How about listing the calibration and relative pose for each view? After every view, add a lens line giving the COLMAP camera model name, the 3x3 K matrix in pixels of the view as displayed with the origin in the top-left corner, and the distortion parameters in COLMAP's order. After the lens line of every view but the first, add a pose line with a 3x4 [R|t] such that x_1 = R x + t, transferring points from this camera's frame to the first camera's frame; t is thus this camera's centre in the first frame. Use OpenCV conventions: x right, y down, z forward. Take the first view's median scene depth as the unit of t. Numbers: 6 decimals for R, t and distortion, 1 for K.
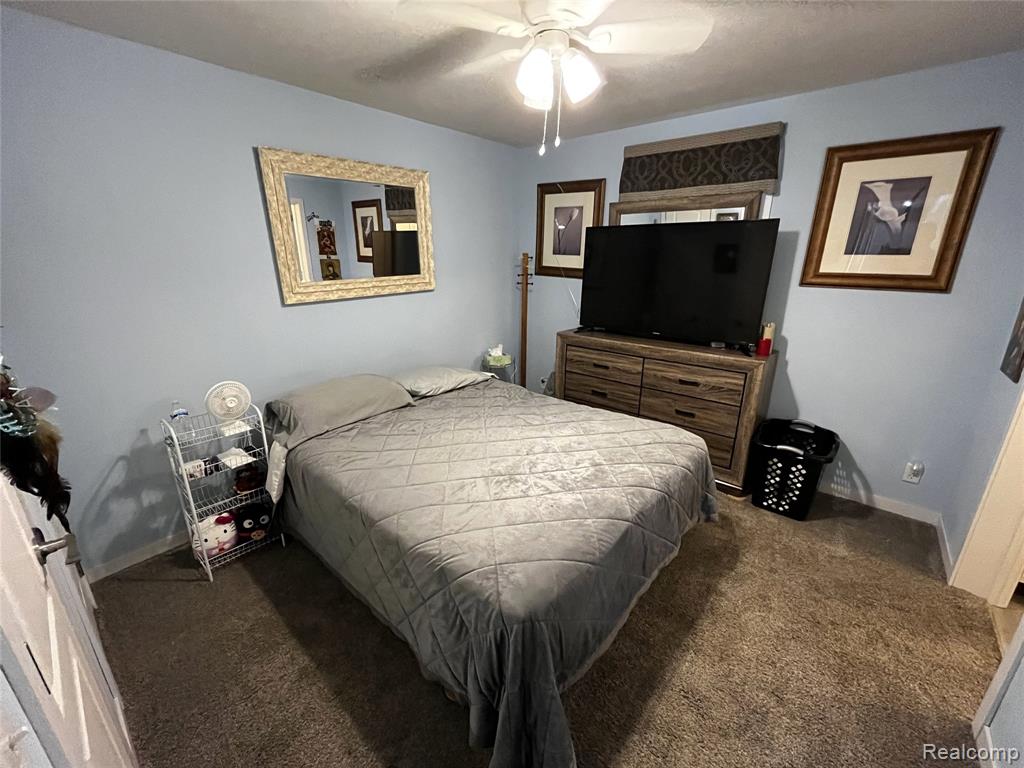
lens RADIAL K [[417.8, 0, 512.0], [0, 417.8, 384.0], [0, 0, 1]] dist [-0.001462, -0.000287]
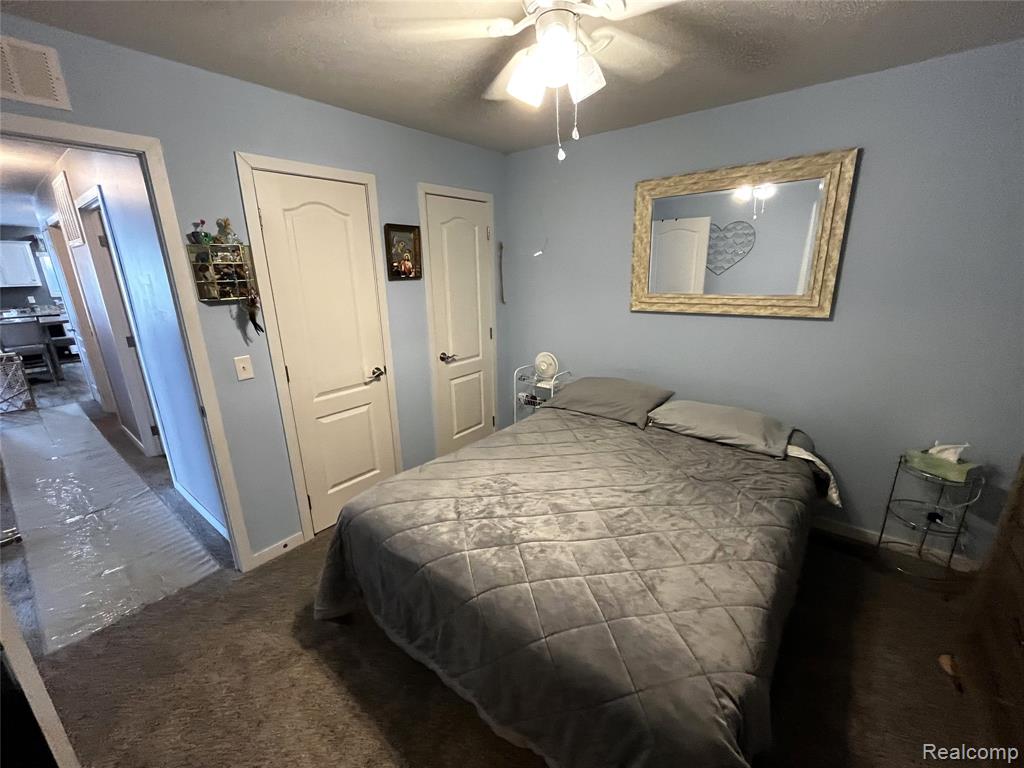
lens RADIAL K [[417.8, 0, 512.0], [0, 417.8, 384.0], [0, 0, 1]] dist [-0.001462, -0.000287]
pose [[0.030581, 0.273210, -0.961468, 0.609629], [-0.285733, 0.924166, 0.253522, -0.187768], [0.957821, 0.266970, 0.106327, 0.564359]]
